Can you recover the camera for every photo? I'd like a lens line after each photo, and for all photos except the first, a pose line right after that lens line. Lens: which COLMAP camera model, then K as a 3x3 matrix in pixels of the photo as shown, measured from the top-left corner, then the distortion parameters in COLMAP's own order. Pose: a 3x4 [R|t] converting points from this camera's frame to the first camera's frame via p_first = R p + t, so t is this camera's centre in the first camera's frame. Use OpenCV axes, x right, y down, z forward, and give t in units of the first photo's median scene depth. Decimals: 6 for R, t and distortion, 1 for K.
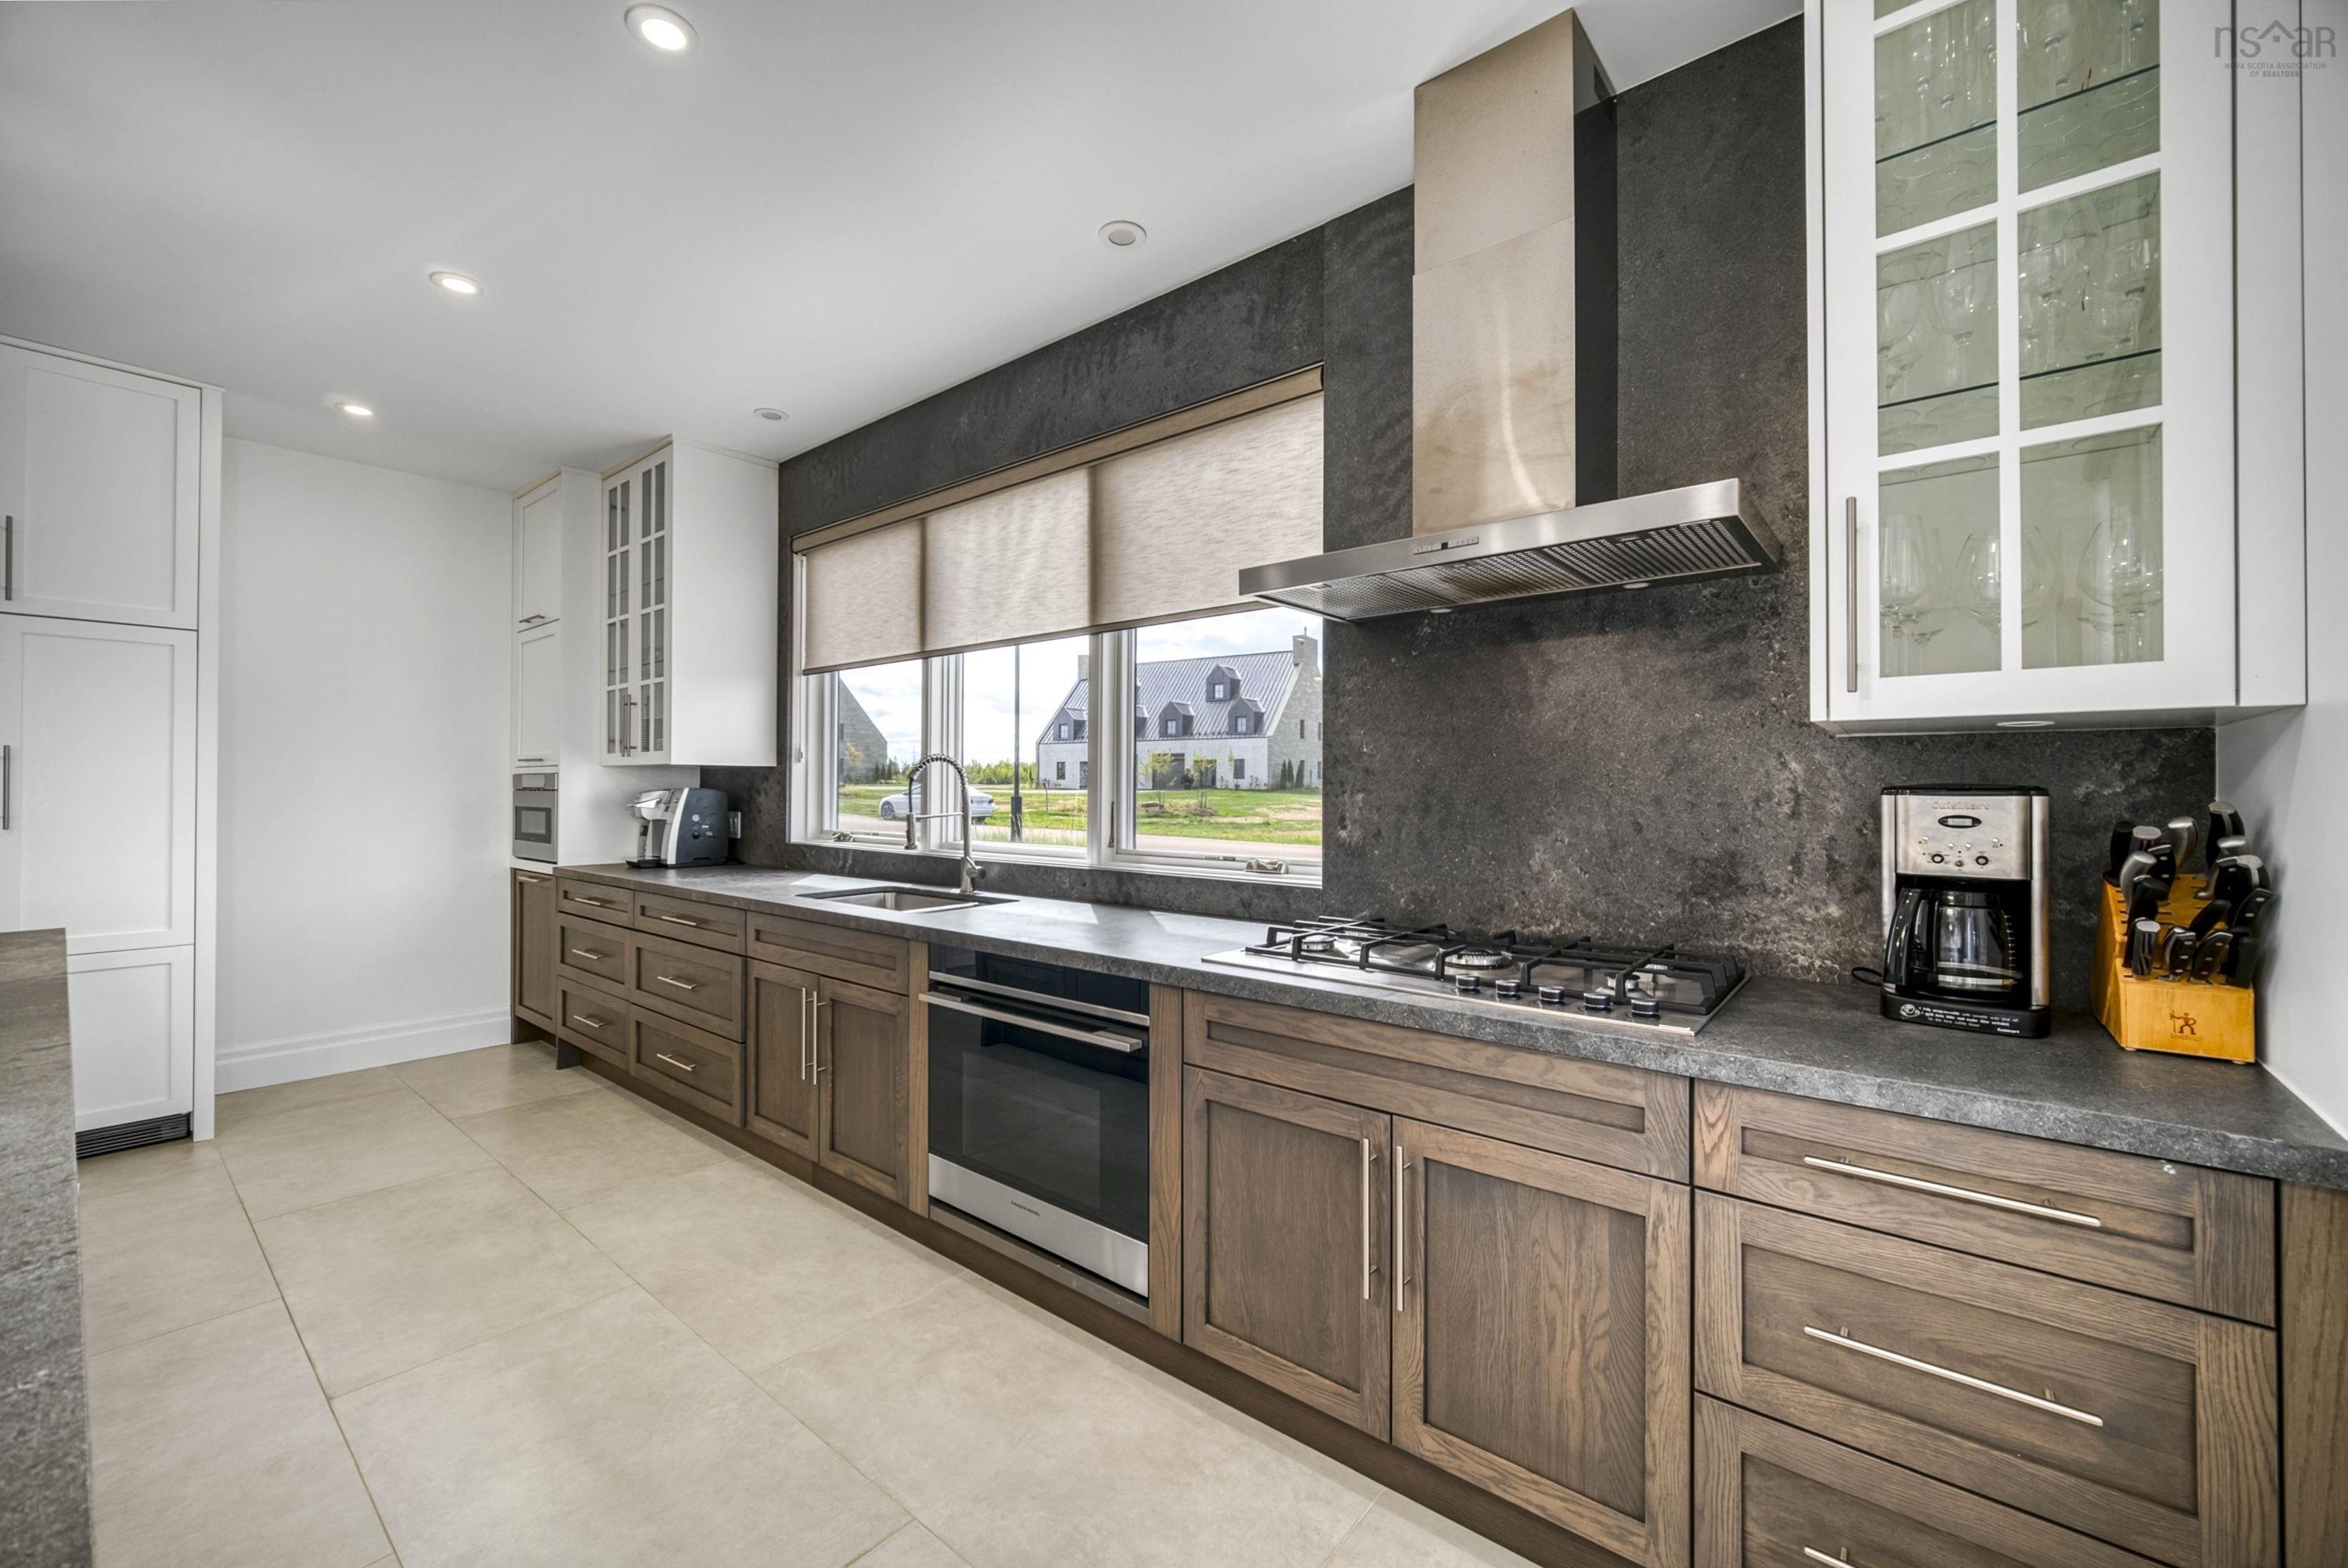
lens RADIAL K [[926.9, 0, 1172.1], [0, 926.9, 784.2], [0, 0, 1]] dist [-0.003836, 0.000153]
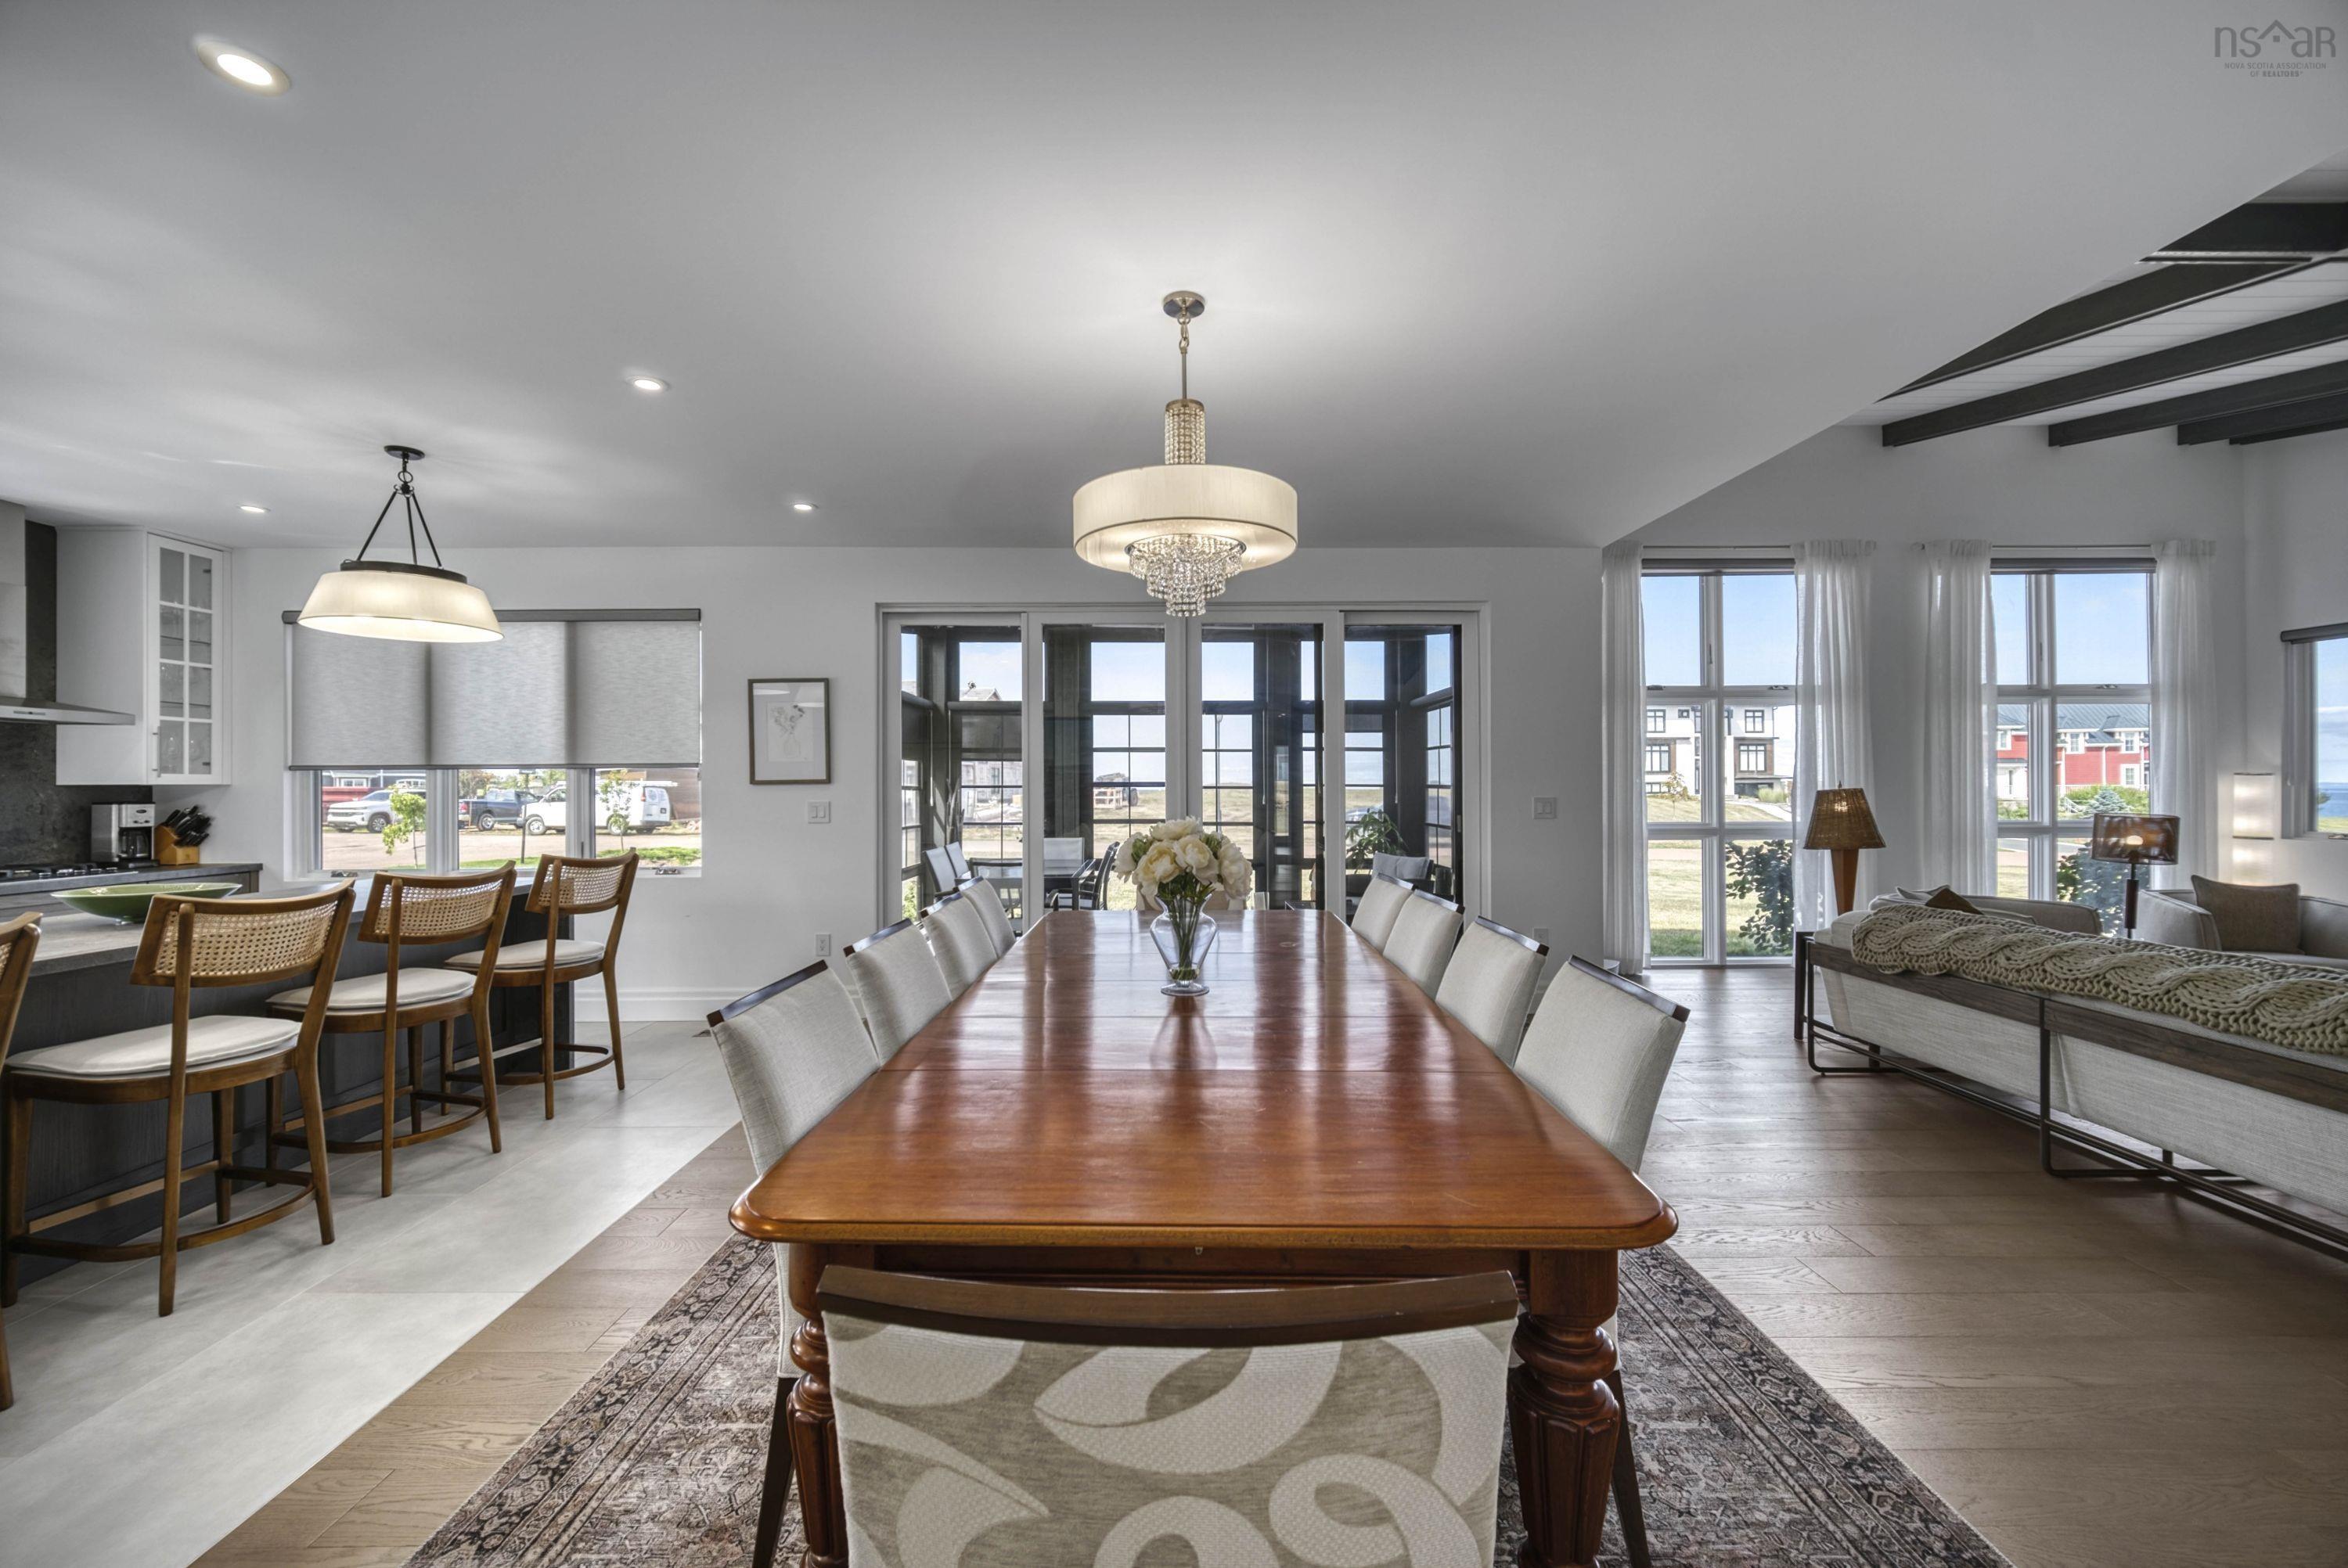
lens RADIAL K [[926.9, 0, 1168.8], [0, 926.9, 780.5], [0, 0, 1]] dist [-0.003836, 0.000153]
pose [[-0.644799, 0.007104, 0.764319, -2.192388], [0.000590, 0.999961, -0.008796, -0.022748], [-0.764352, -0.005221, -0.644779, 0.121815]]
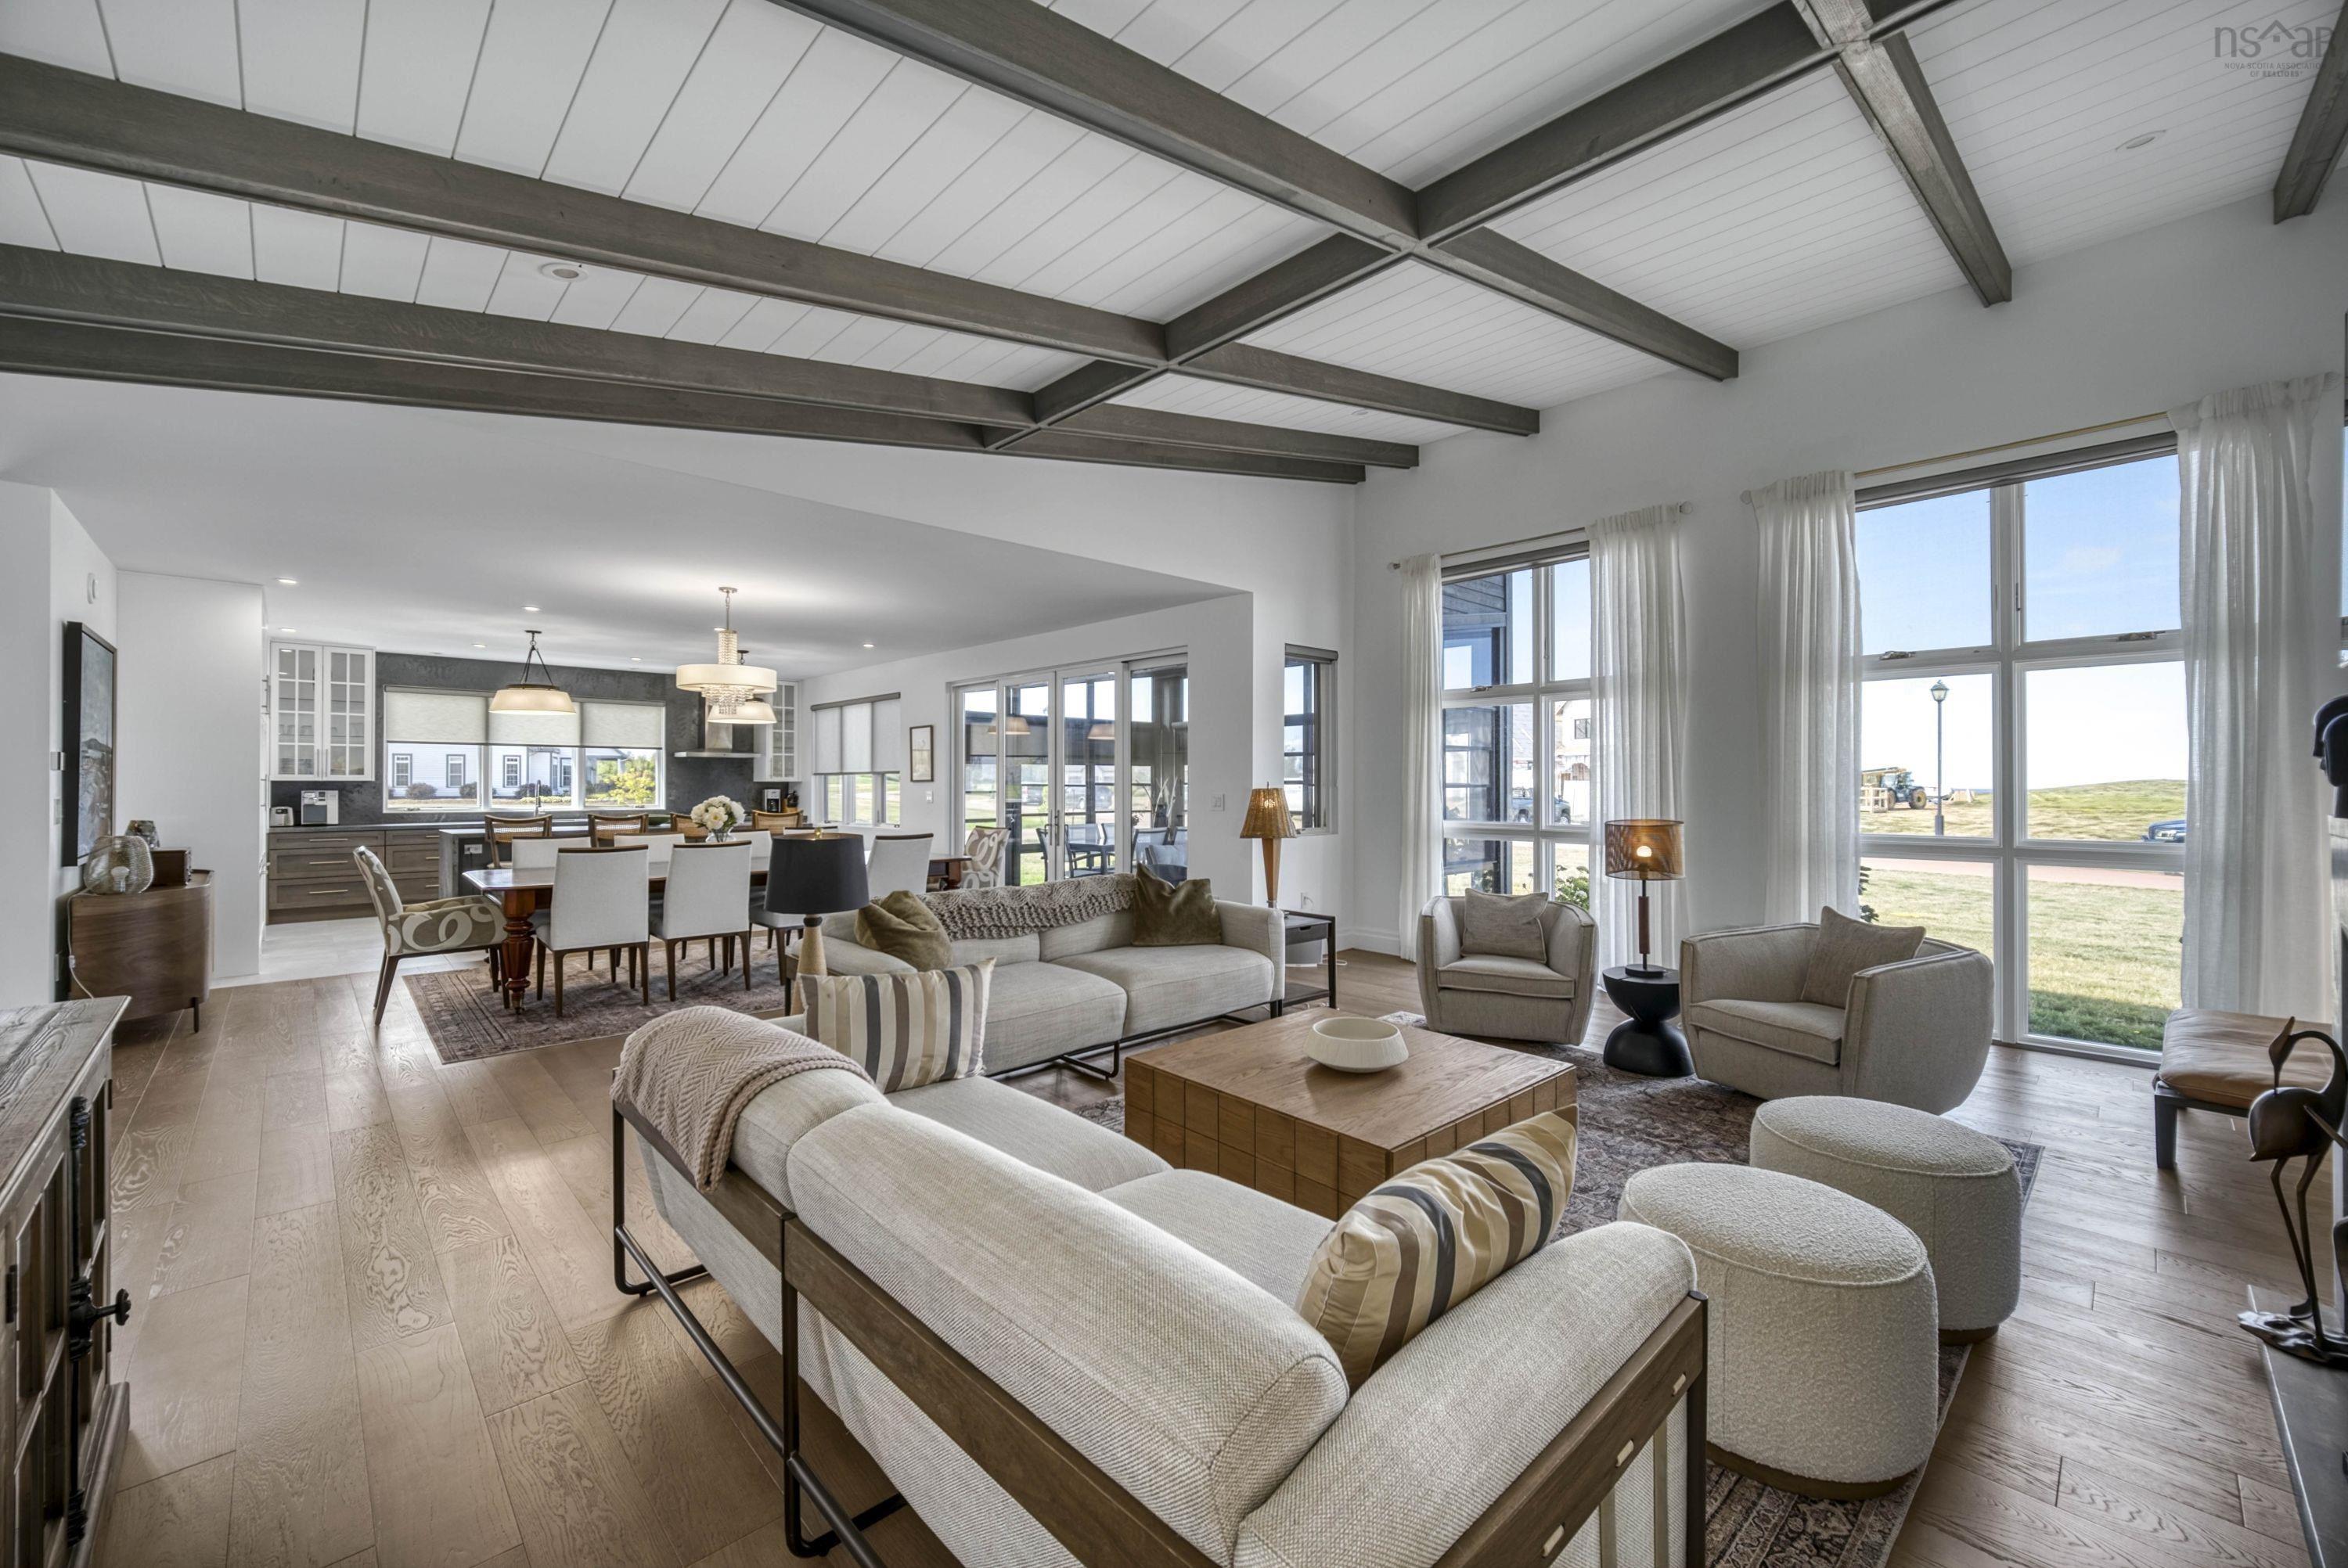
lens RADIAL K [[926.9, 0, 1172.5], [0, 926.9, 779.4], [0, 0, 1]] dist [-0.003836, 0.000153]
pose [[0.114345, 0.003635, 0.993434, -3.648523], [-0.003305, 0.999989, -0.003279, -0.033530], [-0.993436, -0.002908, 0.114355, -1.845124]]
